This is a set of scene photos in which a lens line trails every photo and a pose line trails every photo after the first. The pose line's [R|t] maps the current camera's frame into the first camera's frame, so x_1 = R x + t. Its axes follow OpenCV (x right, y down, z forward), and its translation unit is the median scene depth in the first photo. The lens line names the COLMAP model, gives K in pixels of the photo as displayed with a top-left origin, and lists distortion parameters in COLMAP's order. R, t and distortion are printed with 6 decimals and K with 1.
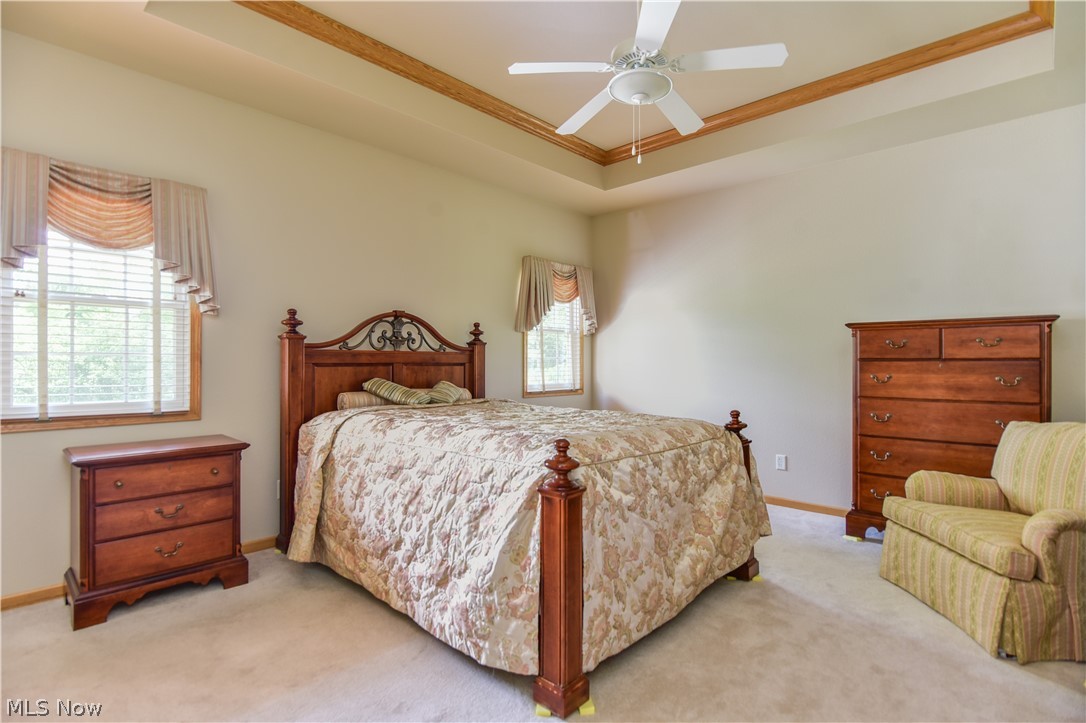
lens RADIAL K [[528.1, 0, 543.0], [0, 528.1, 361.5], [0, 0, 1]] dist [-0.004373, -0.000735]
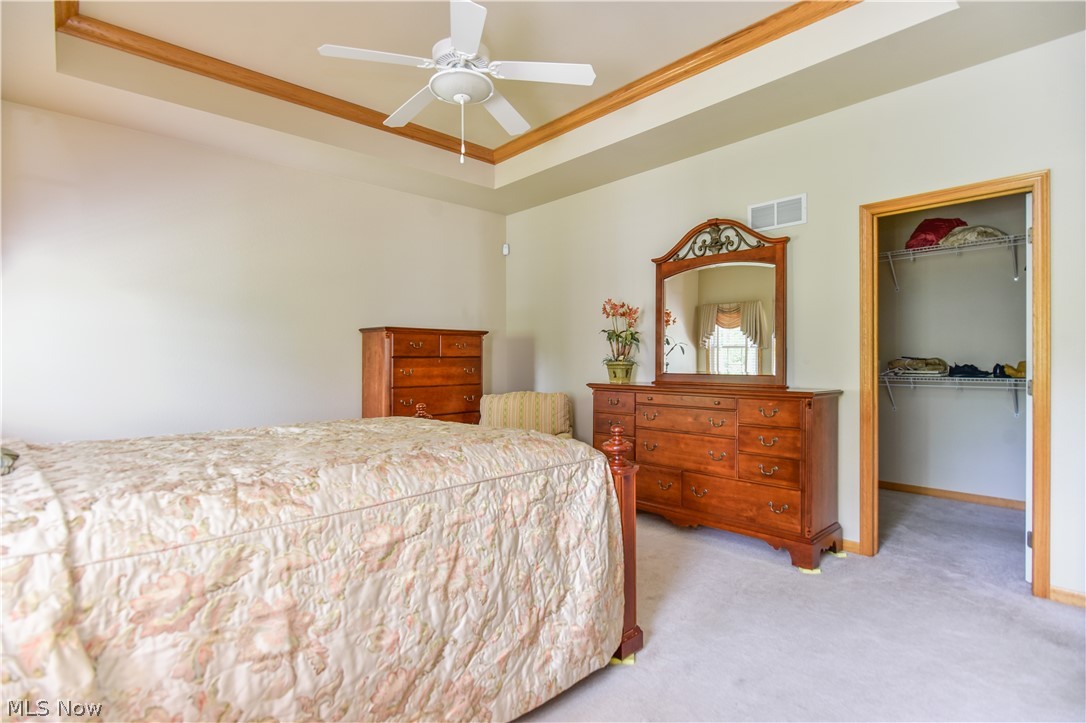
lens RADIAL K [[528.1, 0, 543.0], [0, 528.1, 361.5], [0, 0, 1]] dist [-0.004373, -0.000735]
pose [[0.065139, -0.006793, 0.997853, -0.709144], [-0.000500, 0.999976, 0.006840, -0.002138], [-0.997876, -0.000945, 0.065134, 0.672830]]
